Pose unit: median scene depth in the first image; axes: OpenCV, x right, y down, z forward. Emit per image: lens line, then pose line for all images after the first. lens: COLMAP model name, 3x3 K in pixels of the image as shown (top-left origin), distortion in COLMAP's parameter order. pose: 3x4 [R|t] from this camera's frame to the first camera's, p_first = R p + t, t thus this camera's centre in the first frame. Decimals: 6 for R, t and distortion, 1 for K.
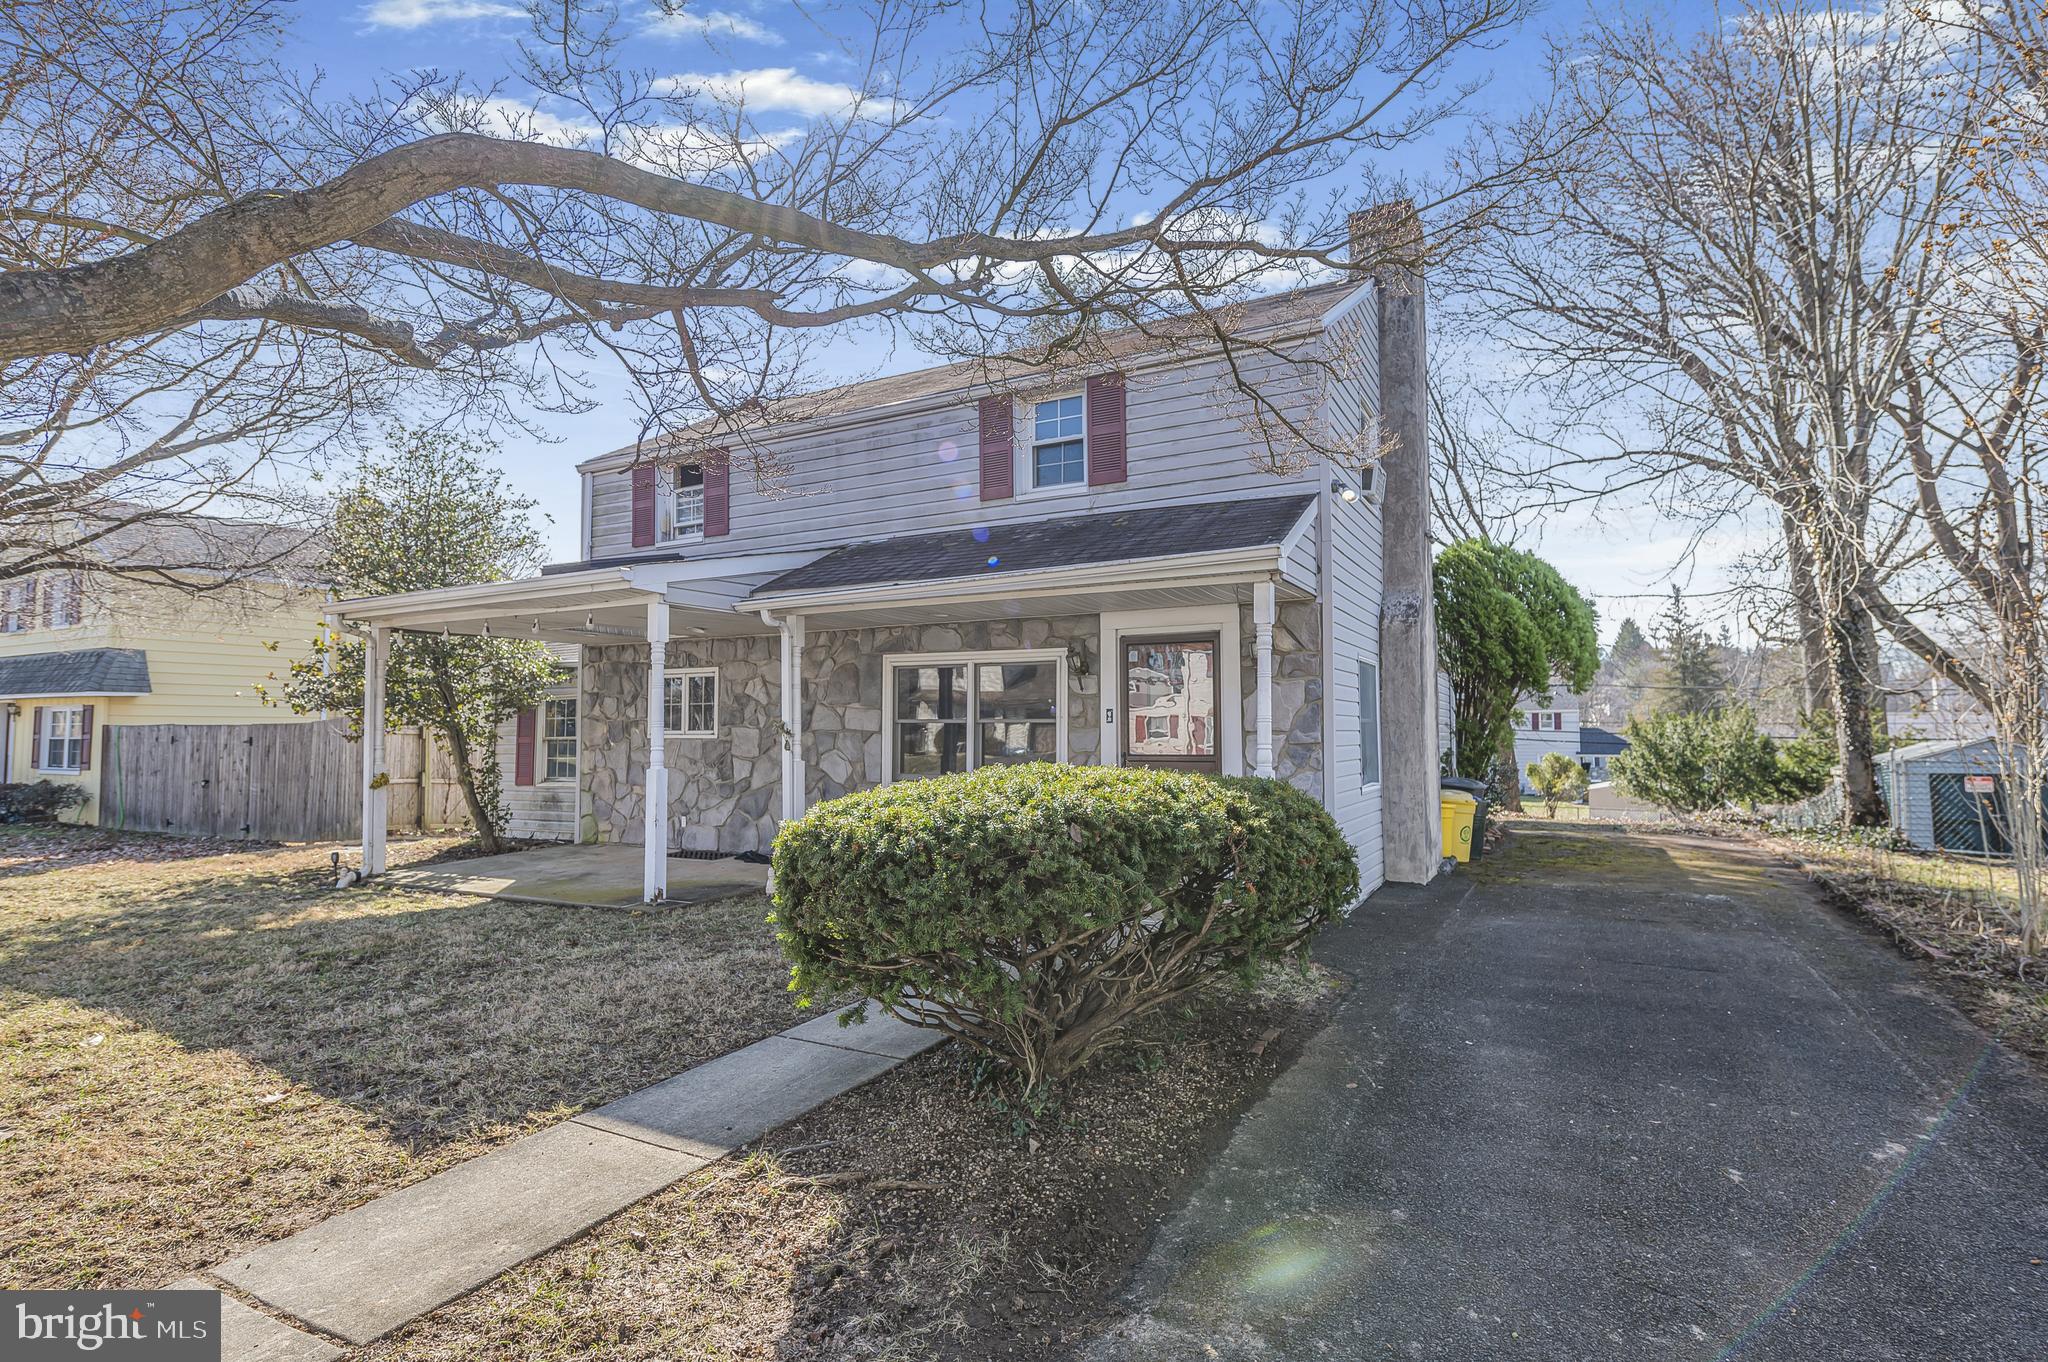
lens RADIAL K [[1026.8, 0, 1021.6], [0, 1026.8, 683.2], [0, 0, 1]] dist [0.001425, 0.000065]
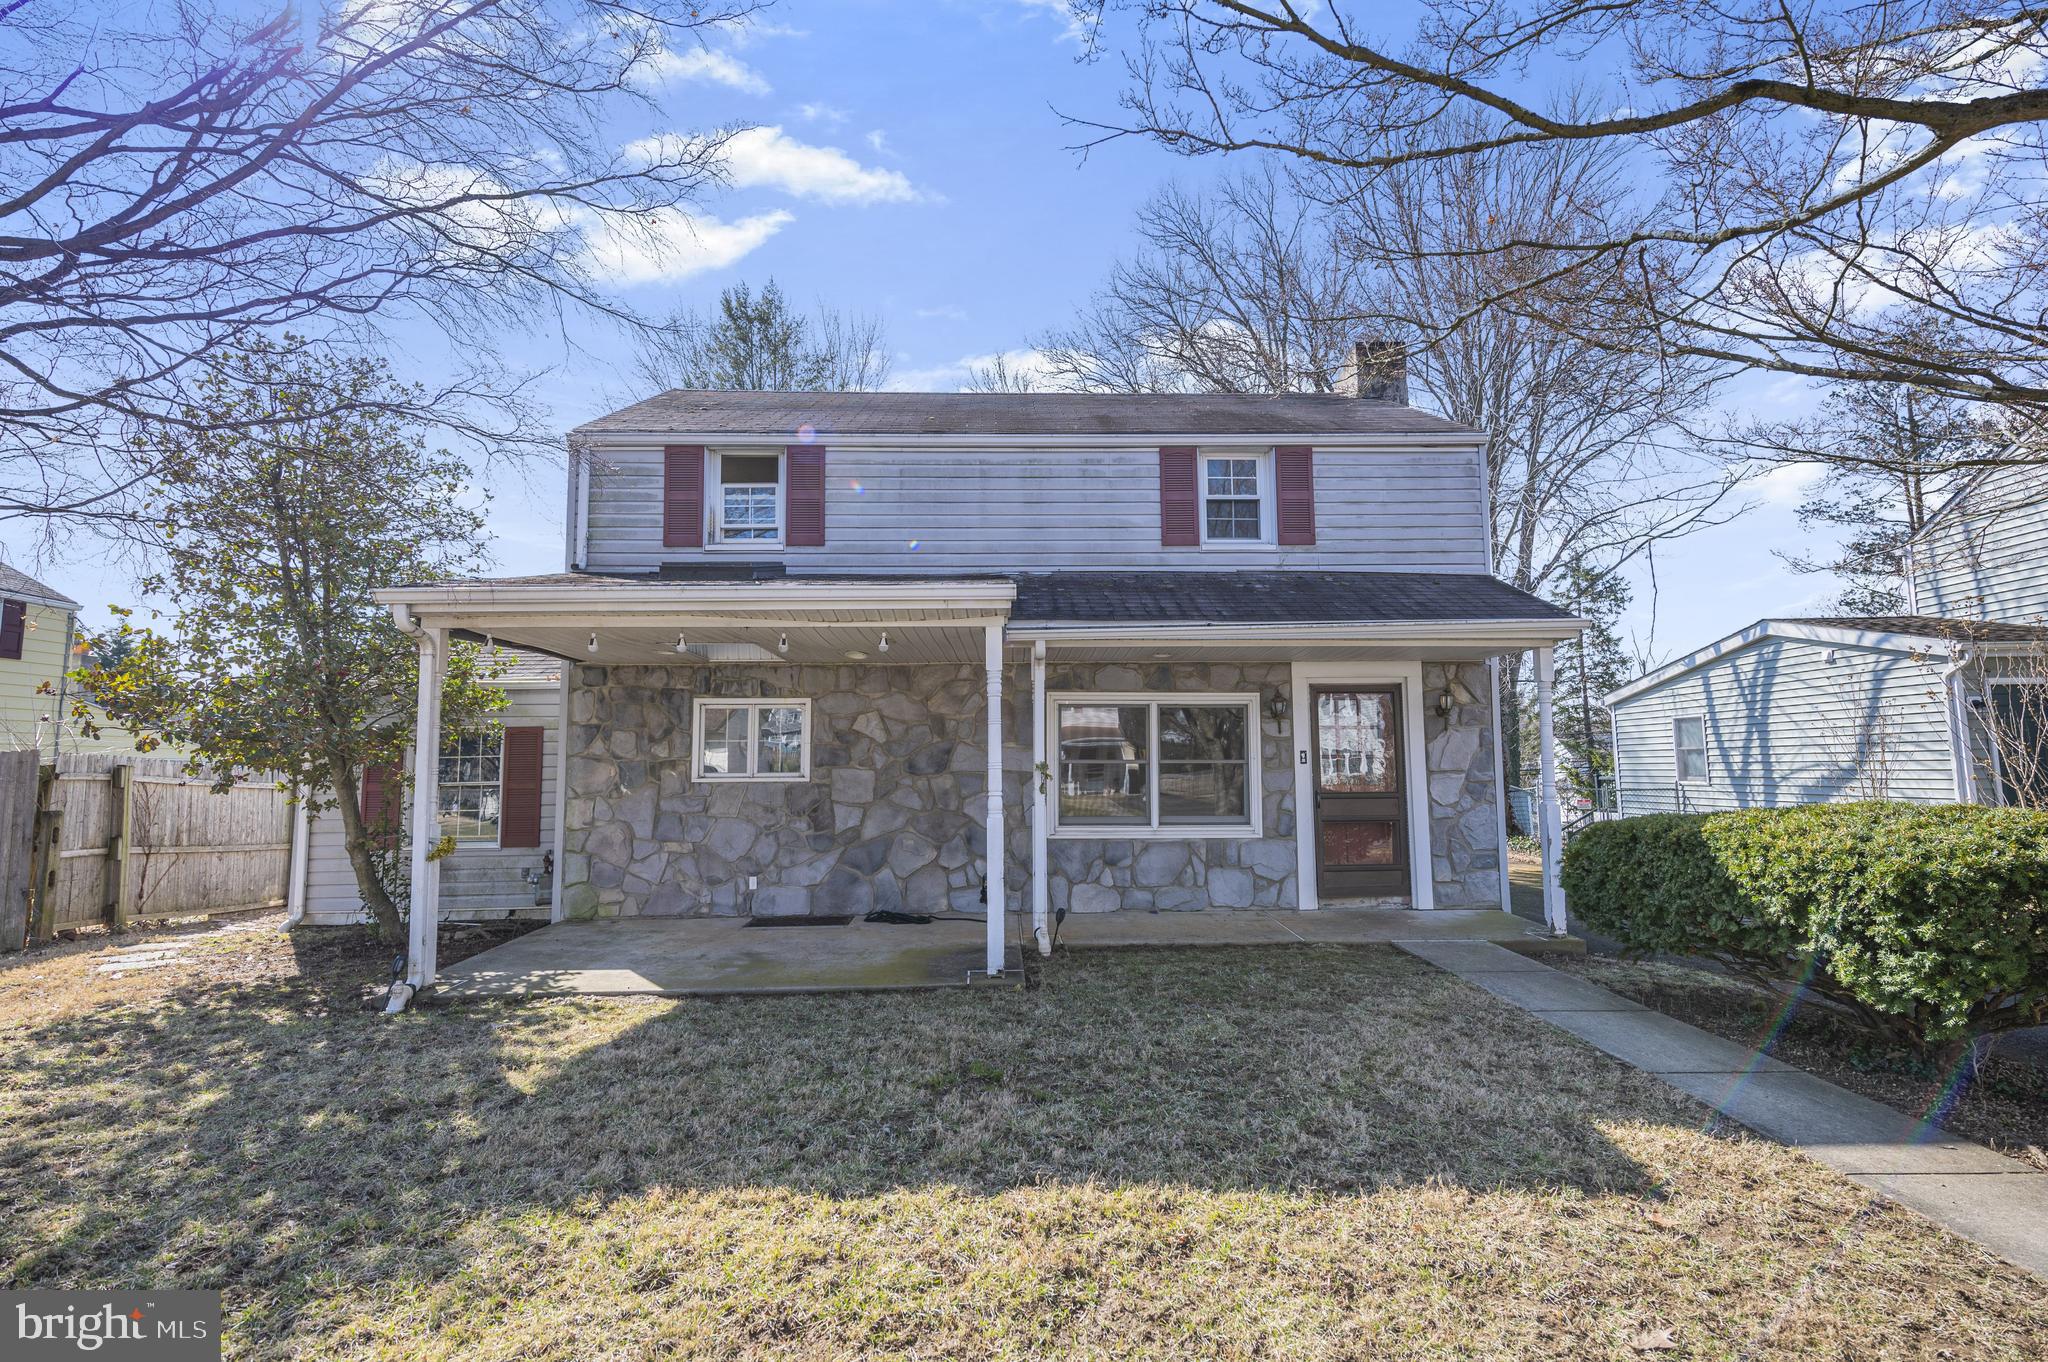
lens RADIAL K [[982.0, 0, 1031.6], [0, 982.0, 677.8], [0, 0, 1]] dist [-0.001547, 0.000165]
pose [[0.858091, 0.042959, 0.511698, -0.642294], [-0.019843, 0.998524, -0.050554, 0.005947], [-0.513115, 0.033227, 0.857677, 0.232927]]
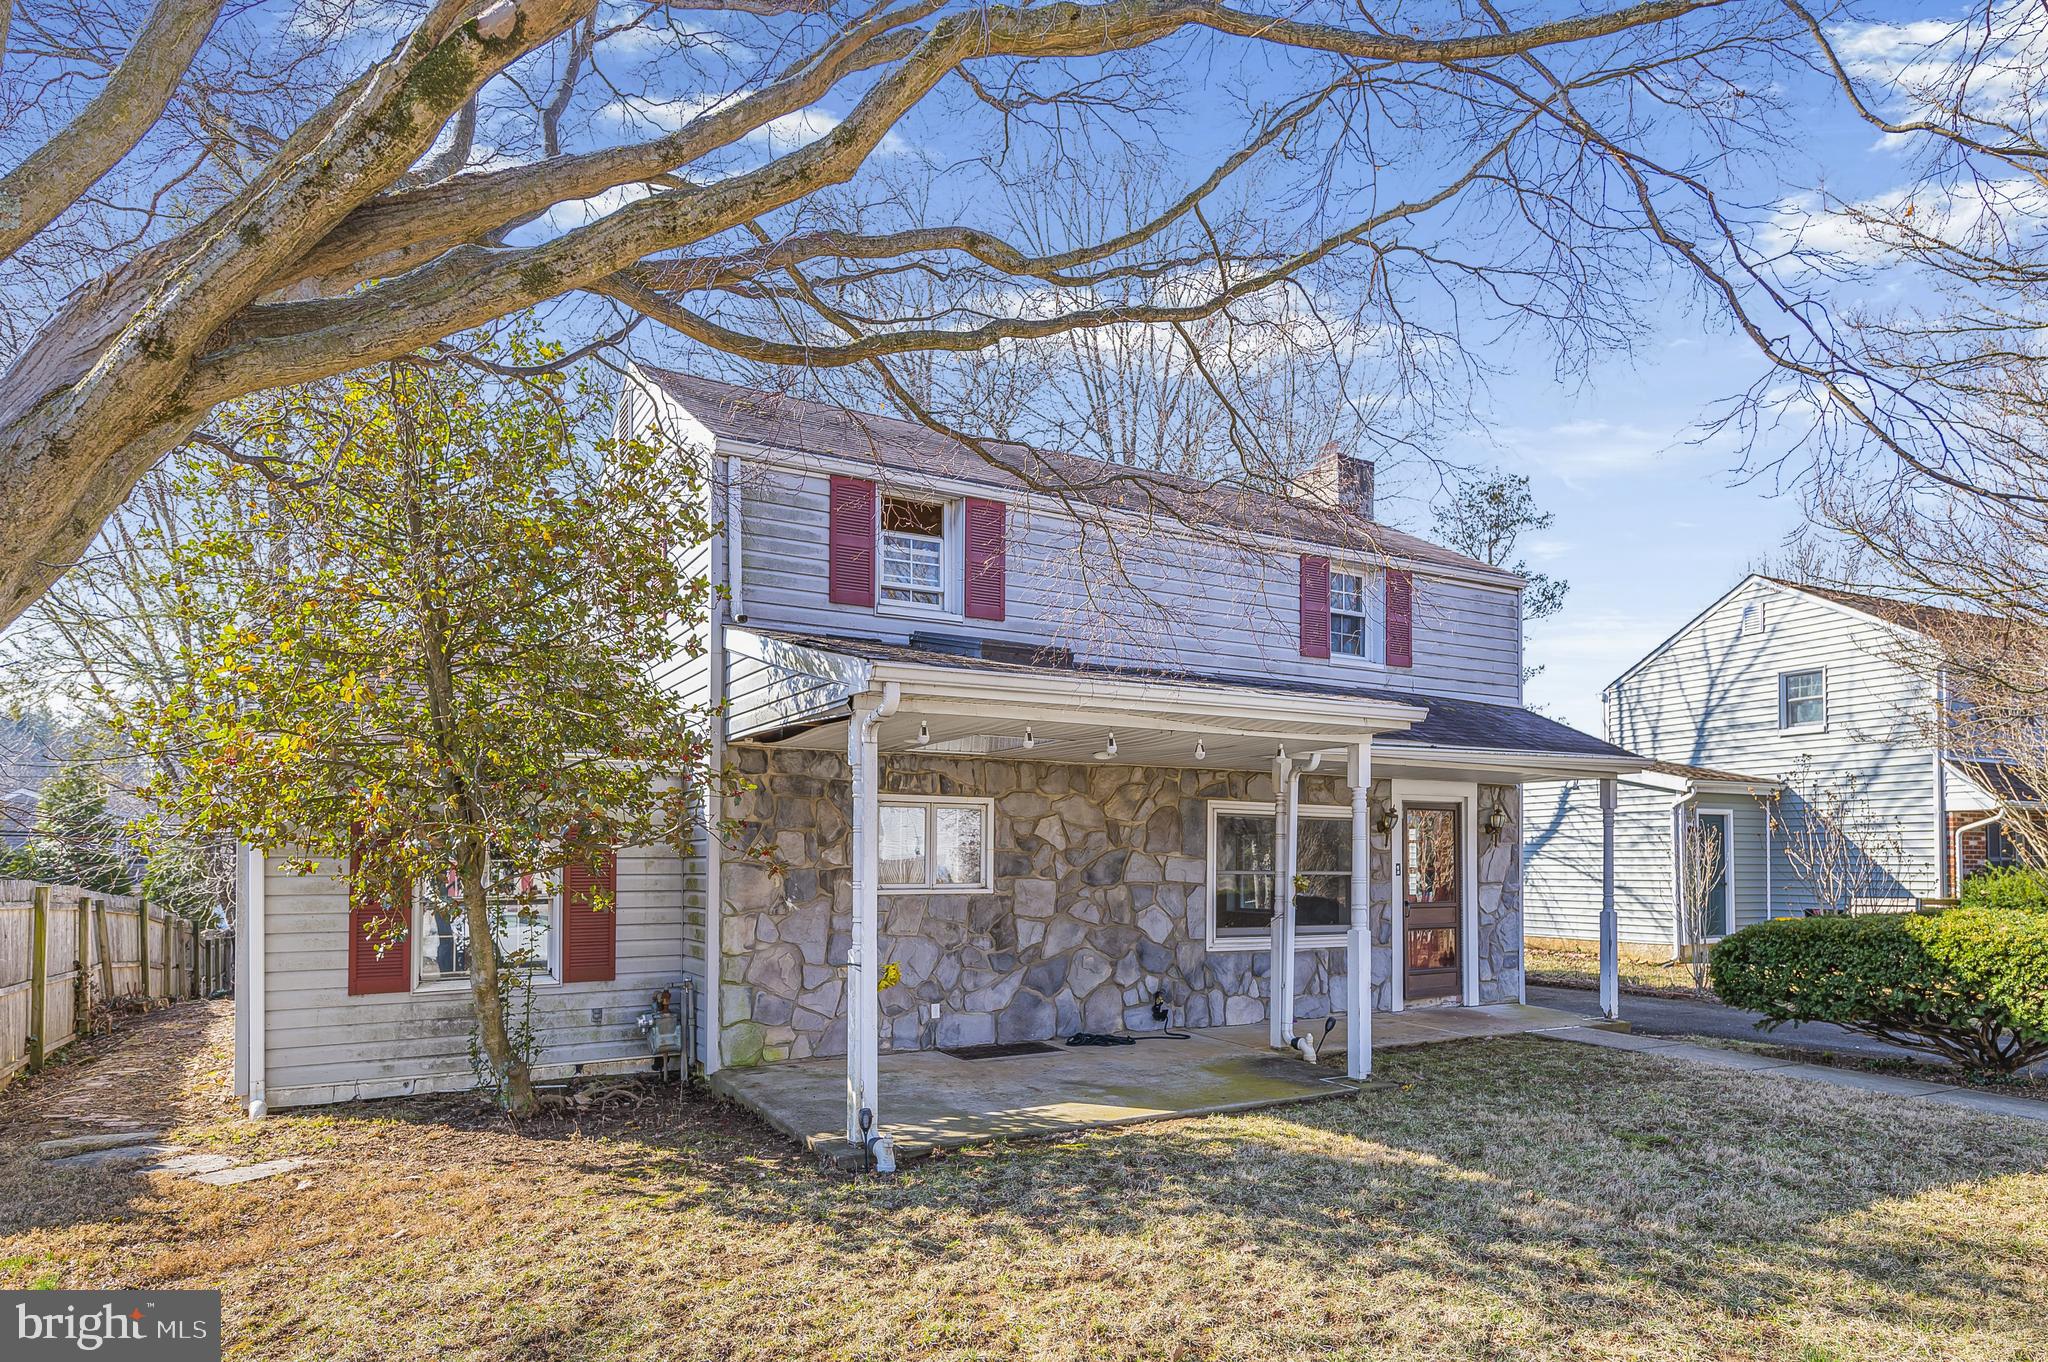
lens RADIAL K [[1206.2, 0, 1026.6], [0, 1206.2, 848.6], [0, 0, 1]] dist [-0.001608, -0.000138]
pose [[0.517183, 0.014723, 0.855748, -1.187950], [-0.044983, 0.998938, 0.010000, 0.012740], [-0.854692, -0.043666, 0.517295, 0.605558]]
